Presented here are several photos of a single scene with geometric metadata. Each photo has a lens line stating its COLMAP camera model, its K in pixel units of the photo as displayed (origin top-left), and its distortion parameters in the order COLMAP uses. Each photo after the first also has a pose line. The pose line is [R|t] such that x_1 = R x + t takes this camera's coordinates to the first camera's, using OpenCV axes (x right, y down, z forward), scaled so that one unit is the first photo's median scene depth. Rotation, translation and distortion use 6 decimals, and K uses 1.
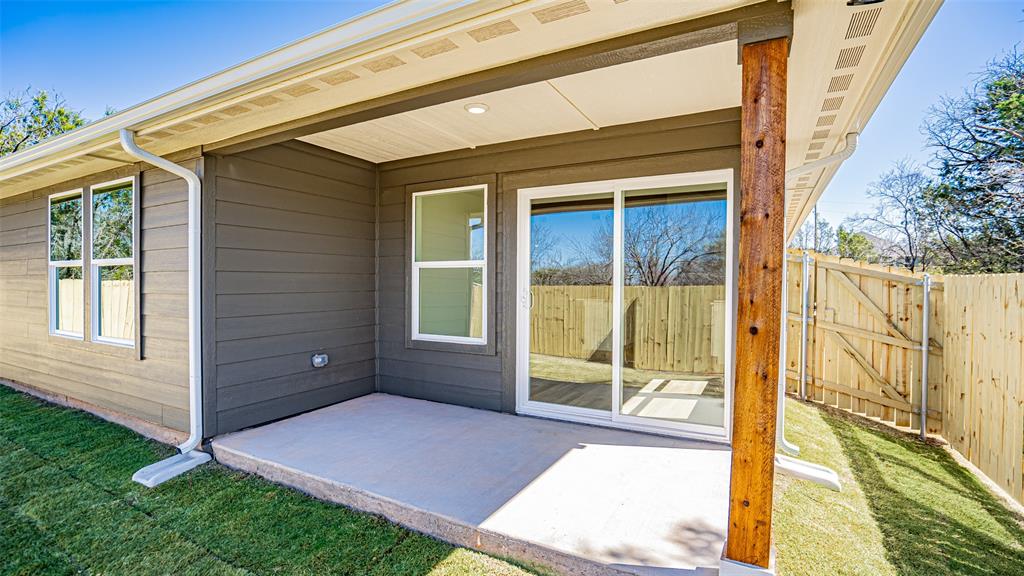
lens RADIAL K [[474.6, 0, 510.4], [0, 474.6, 292.1], [0, 0, 1]] dist [-0.058446, 0.021394]
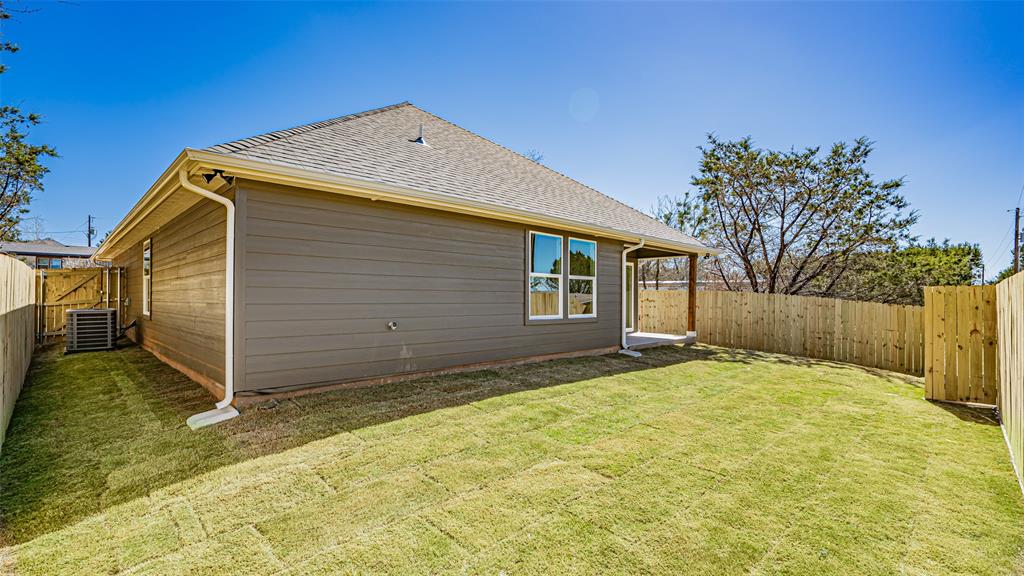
lens RADIAL K [[474.6, 0, 510.4], [0, 474.6, 292.1], [0, 0, 1]] dist [-0.058446, 0.021394]
pose [[0.287568, 0.009539, 0.957713, -2.889029], [0.013212, 0.999816, -0.013926, 0.024643], [-0.957669, 0.016658, 0.287389, 0.666627]]
